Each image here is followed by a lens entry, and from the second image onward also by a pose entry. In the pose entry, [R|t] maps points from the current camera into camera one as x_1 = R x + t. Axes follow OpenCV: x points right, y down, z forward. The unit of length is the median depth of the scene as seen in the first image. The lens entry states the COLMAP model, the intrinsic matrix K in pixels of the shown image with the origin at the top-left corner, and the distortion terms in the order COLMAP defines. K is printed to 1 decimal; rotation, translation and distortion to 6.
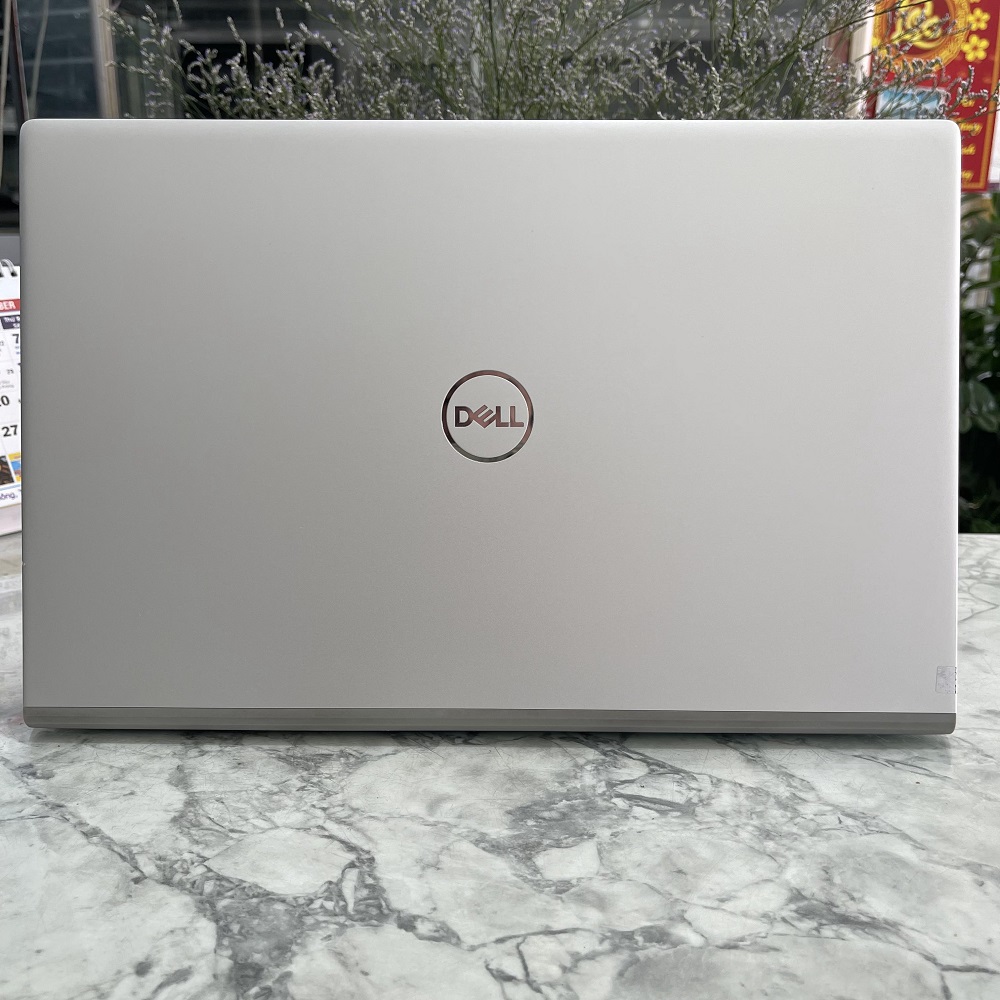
lens RADIAL K [[1031.6, 0, 501.4], [0, 1031.6, 505.8], [0, 0, 1]] dist [0.036511, -0.052729]
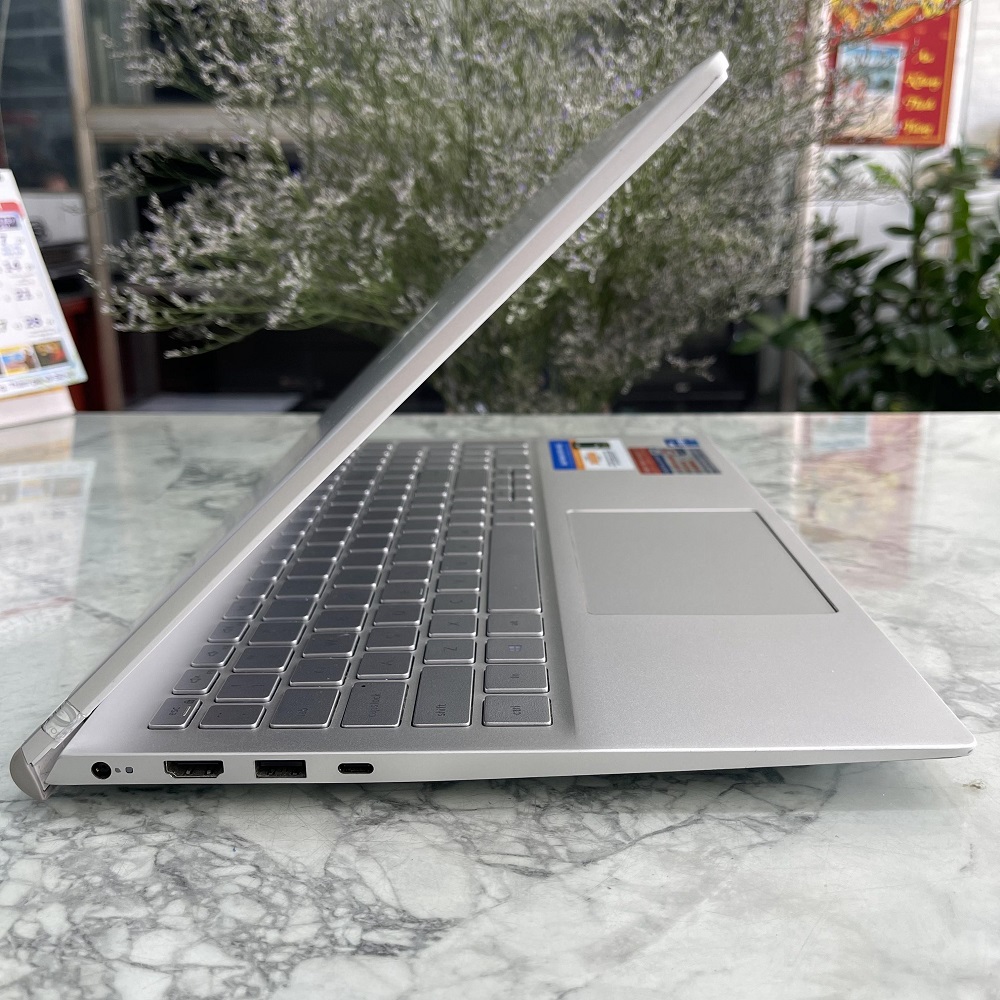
lens RADIAL K [[1045.7, 0, 512.0], [0, 1045.7, 492.0], [0, 0, 1]] dist [0.006155, 0.004105]
pose [[0.999341, -0.017150, 0.032004, 0.003045], [0.017079, 0.999851, 0.002482, 0.092998], [-0.032042, -0.001933, 0.999485, -0.061688]]
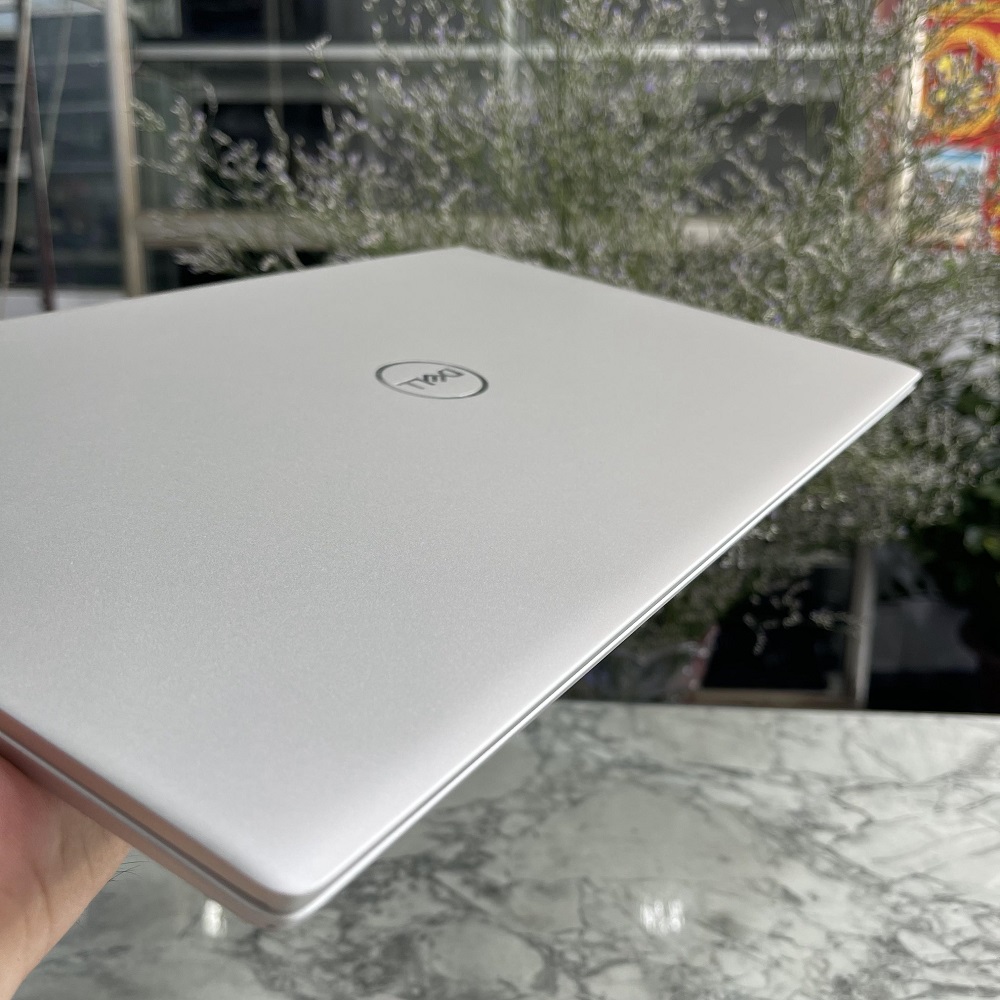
lens RADIAL K [[1045.7, 0, 512.0], [0, 1045.7, 492.0], [0, 0, 1]] dist [0.006155, 0.004105]
pose [[0.999994, 0.003269, 0.000639, -0.058808], [-0.003237, 0.998937, -0.045979, -0.114409], [-0.000788, 0.045976, 0.998942, 0.125240]]
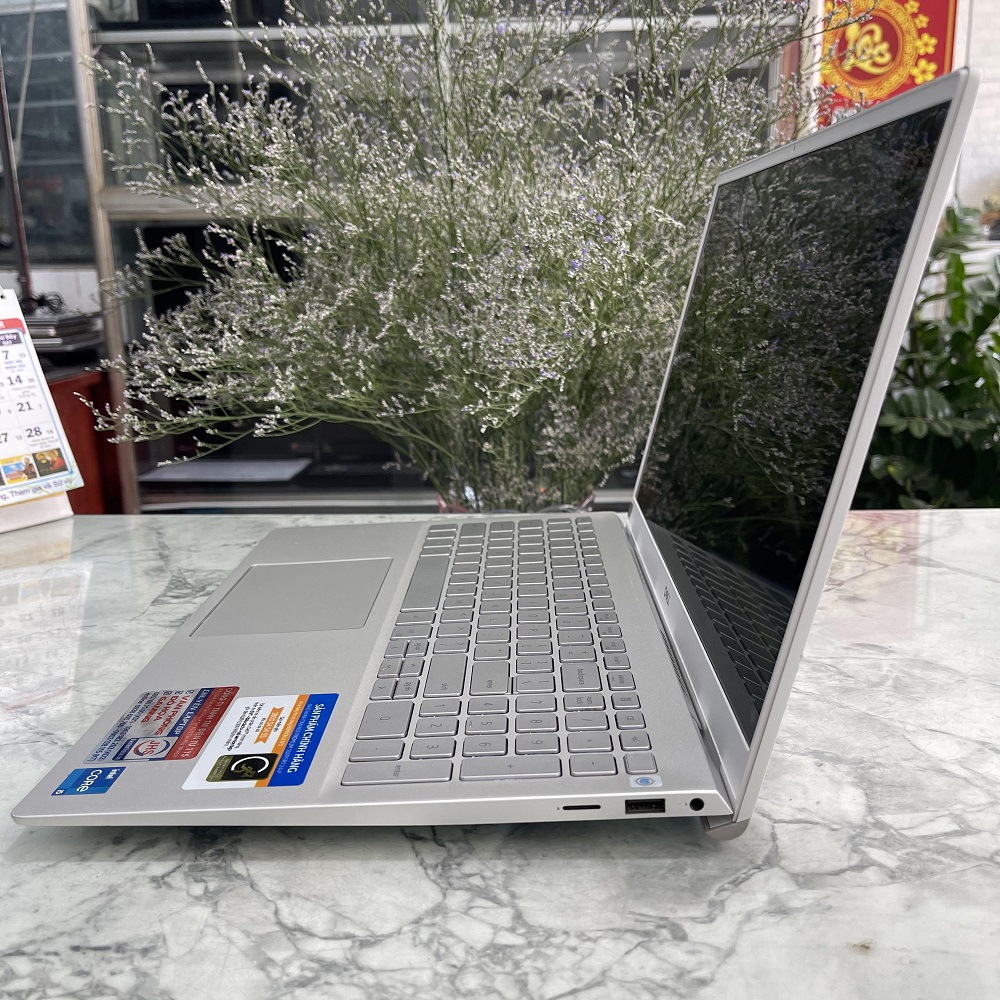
lens RADIAL K [[1033.8, 0, 503.2], [0, 1033.8, 504.1], [0, 0, 1]] dist [0.028842, -0.025336]
pose [[0.999628, -0.025793, 0.008902, 0.042294], [0.026040, 0.999244, -0.028857, 0.040075], [-0.008151, 0.029078, 0.999544, -0.094157]]
